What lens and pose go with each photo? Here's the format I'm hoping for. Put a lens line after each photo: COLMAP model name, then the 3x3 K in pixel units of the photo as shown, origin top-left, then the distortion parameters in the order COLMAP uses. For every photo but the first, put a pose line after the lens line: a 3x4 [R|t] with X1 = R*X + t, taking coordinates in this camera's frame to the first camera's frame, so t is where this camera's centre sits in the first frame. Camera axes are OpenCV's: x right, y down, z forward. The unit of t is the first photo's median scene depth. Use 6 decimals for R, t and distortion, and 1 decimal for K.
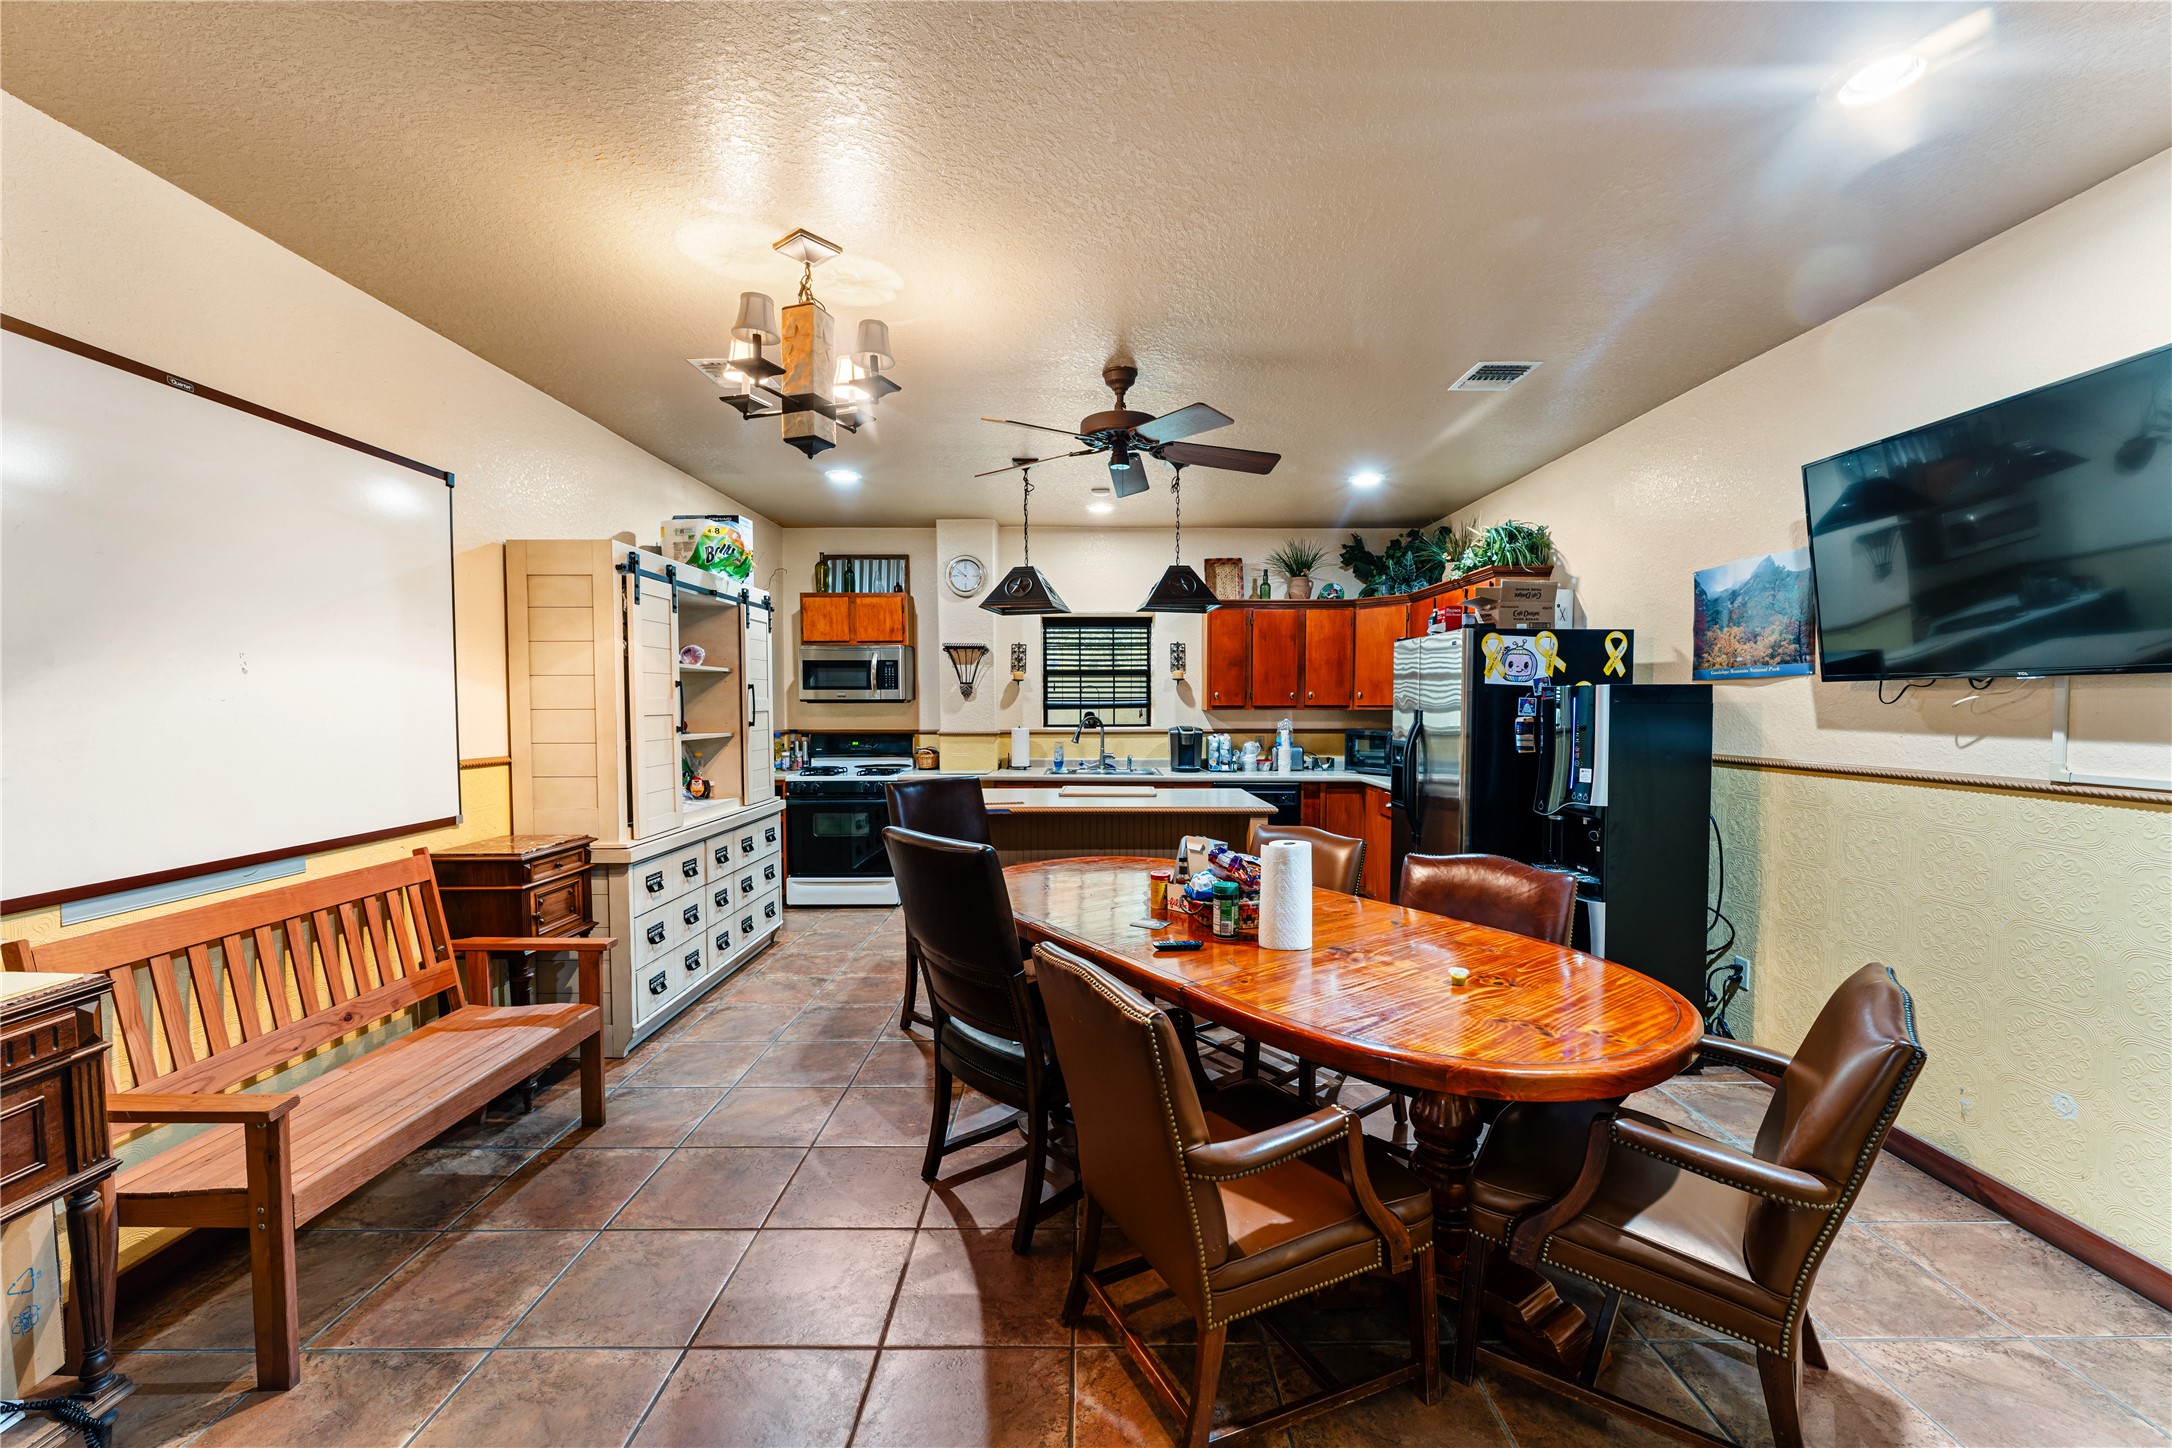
lens RADIAL K [[851.9, 0, 1086.0], [0, 851.9, 724.0], [0, 0, 1]] dist [0.000205, 0.000015]
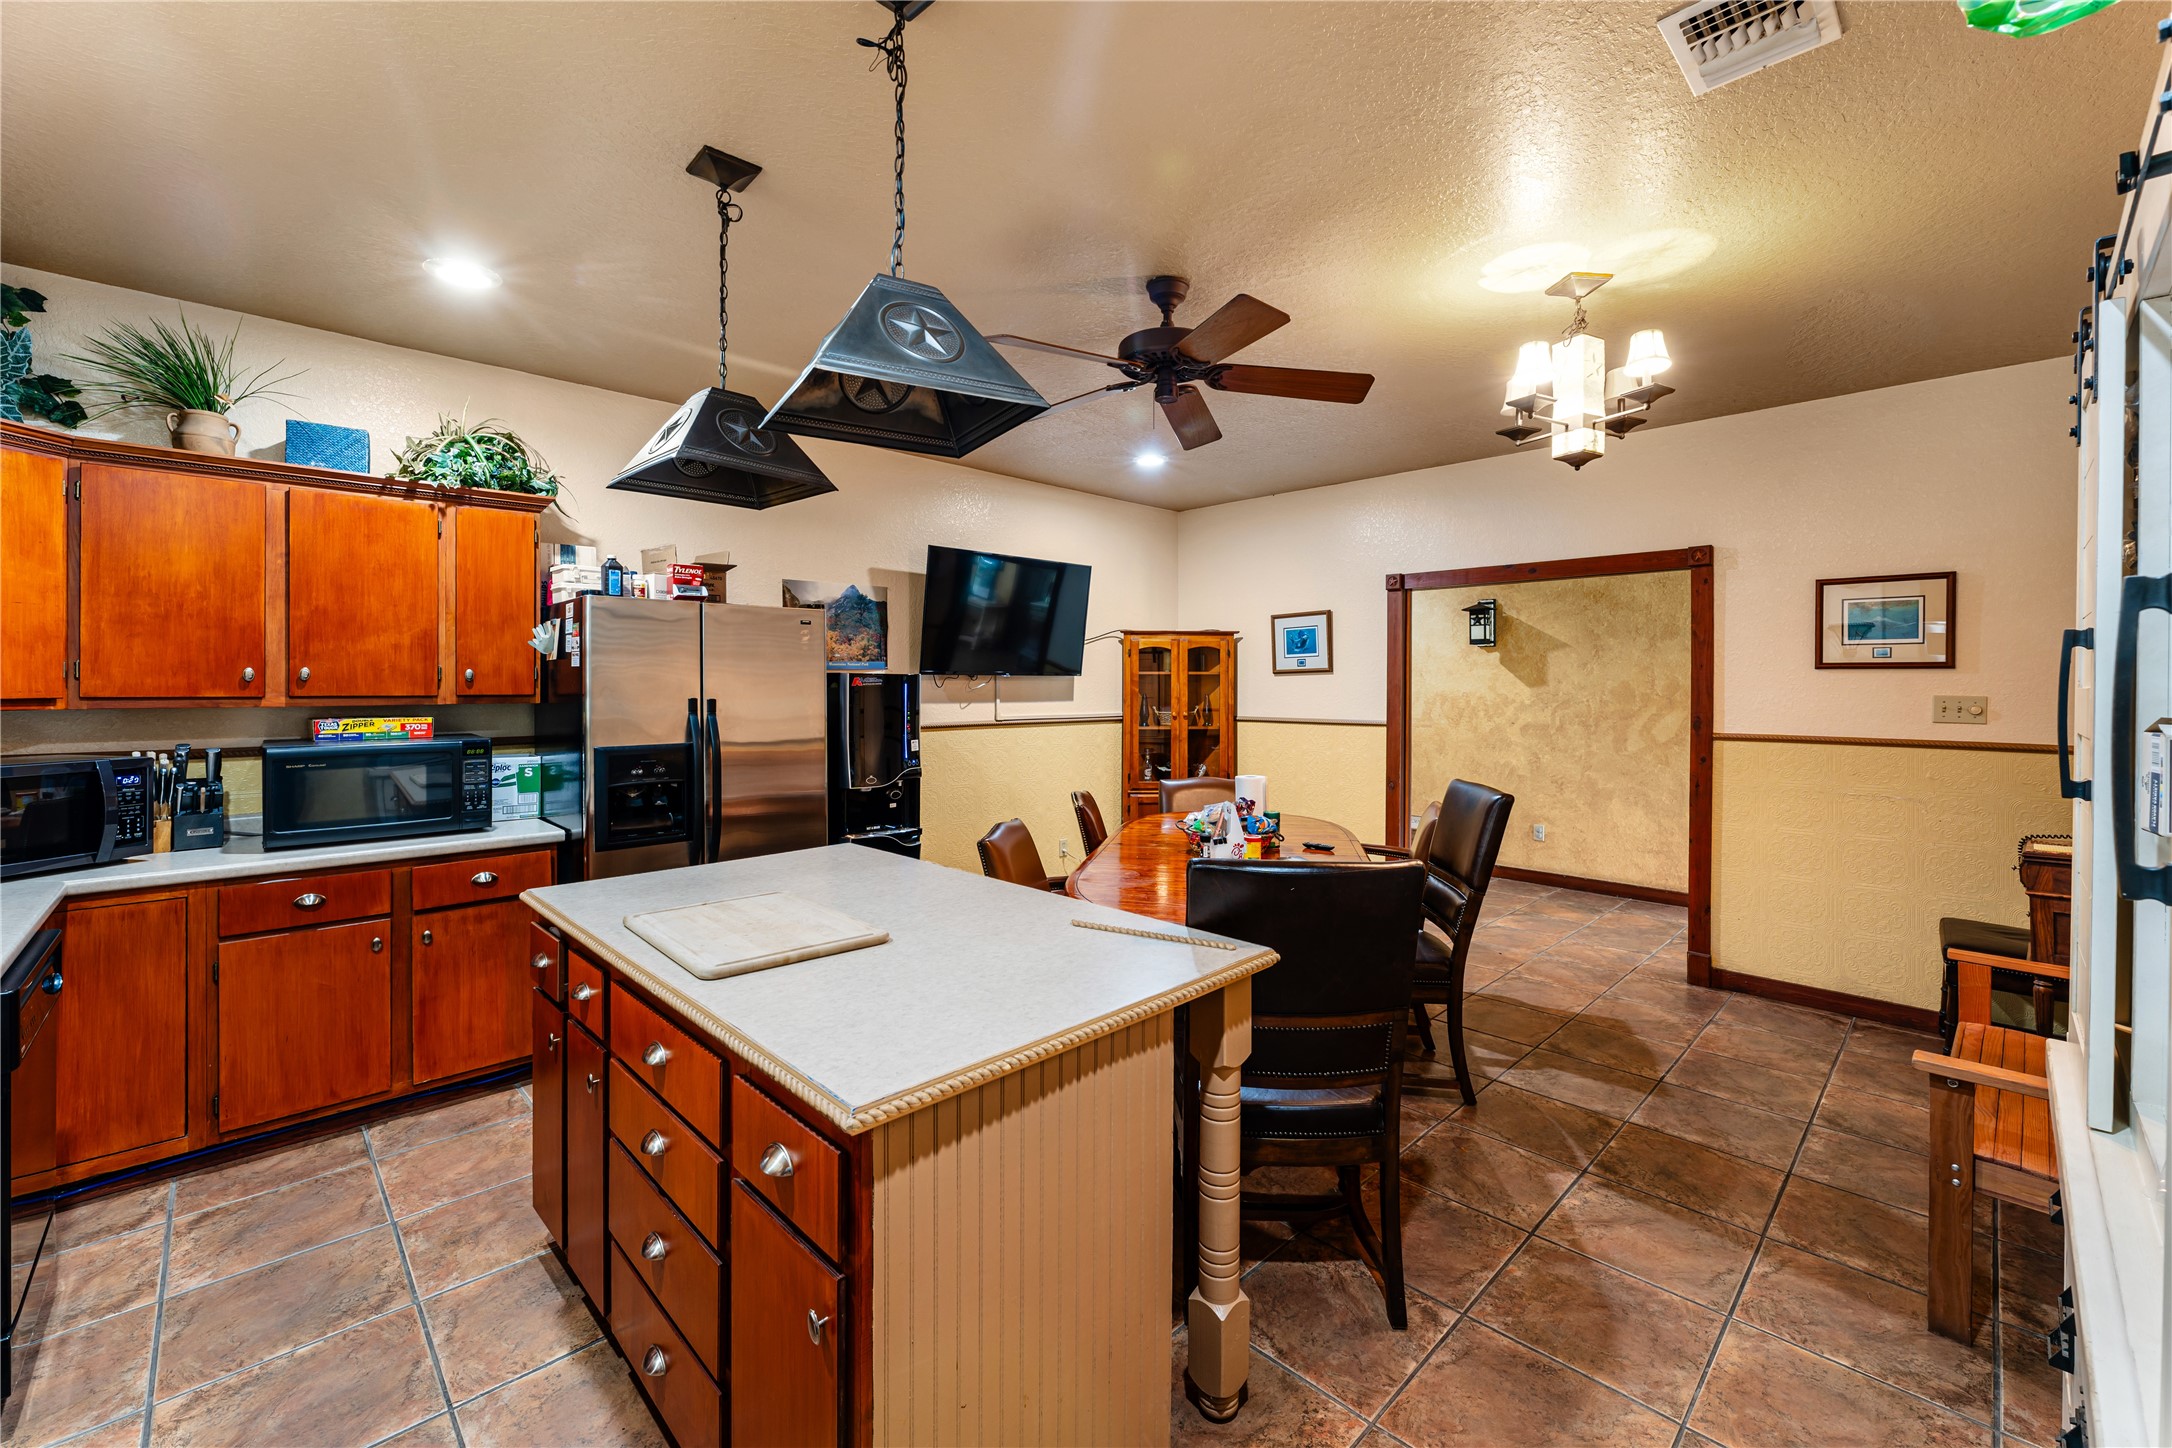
lens RADIAL K [[886.6, 0, 1093.3], [0, 886.6, 689.9], [0, 0, 1]] dist [-0.000736, -0.000079]
pose [[-0.700816, -0.004539, 0.713327, -0.565444], [0.018129, 0.999543, 0.024171, -0.050992], [-0.713112, 0.029872, -0.700414, 1.820139]]
